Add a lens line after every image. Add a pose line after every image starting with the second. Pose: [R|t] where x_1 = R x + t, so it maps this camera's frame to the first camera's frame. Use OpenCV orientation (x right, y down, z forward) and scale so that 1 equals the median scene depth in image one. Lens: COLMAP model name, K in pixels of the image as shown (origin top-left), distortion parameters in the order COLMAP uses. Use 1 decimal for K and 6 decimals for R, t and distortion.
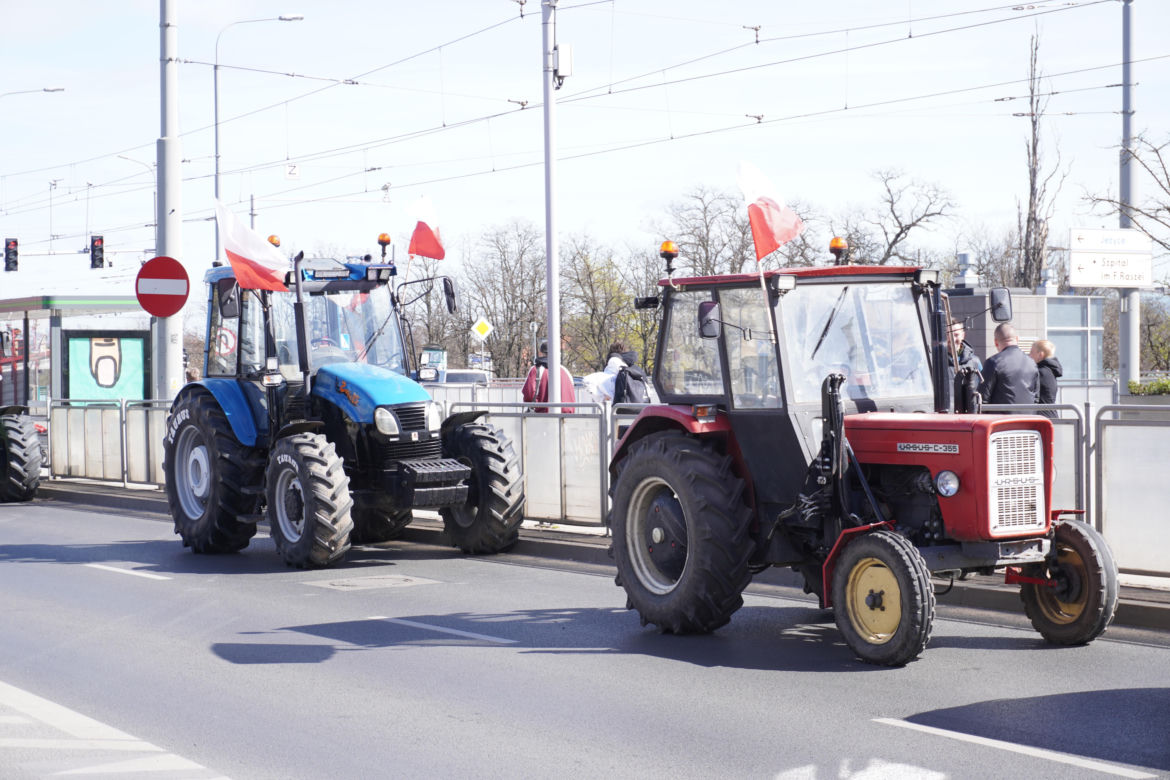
lens RADIAL K [[2486.7, 0, 592.7], [0, 2486.7, 413.5], [0, 0, 1]] dist [0.023961, 0.000000]
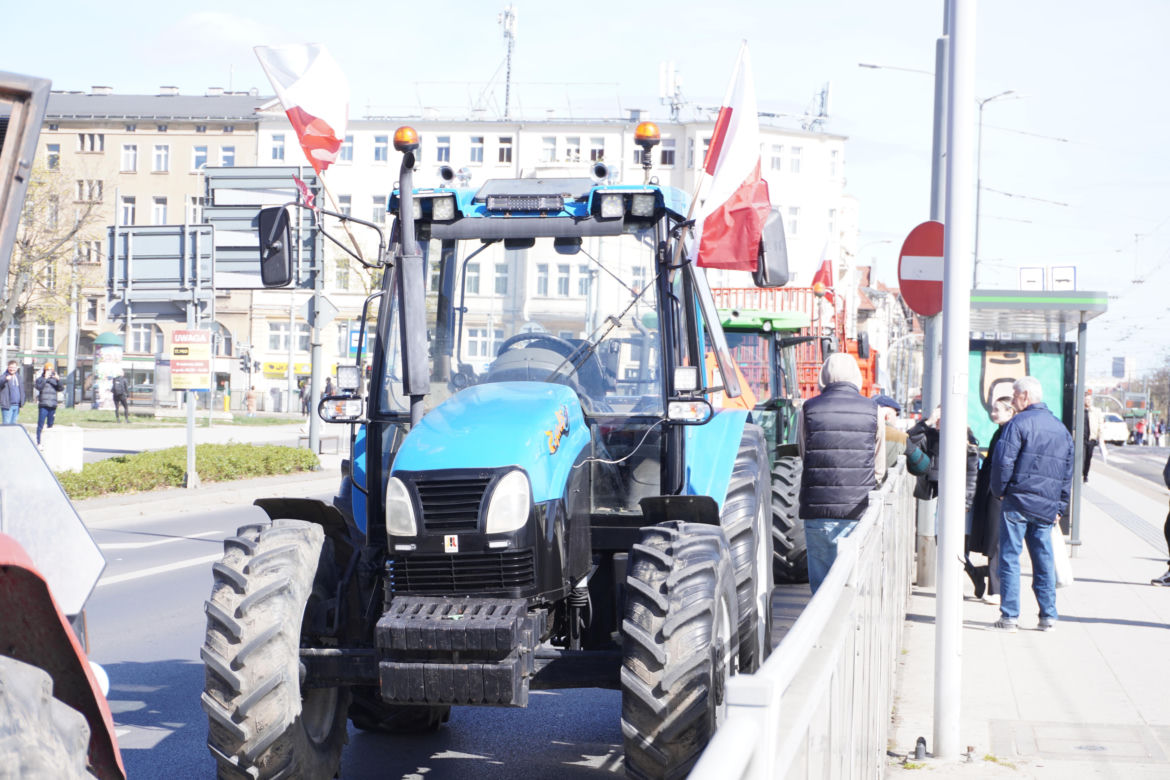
lens RADIAL K [[2453.9, 0, 554.0], [0, 2453.9, 389.6], [0, 0, 1]] dist [-0.020800, 0.000000]
pose [[0.775357, 0.031173, -0.630754, 0.220244], [-0.045193, 0.998959, -0.006182, -0.016699], [0.629904, 0.033299, 0.775958, 0.652543]]
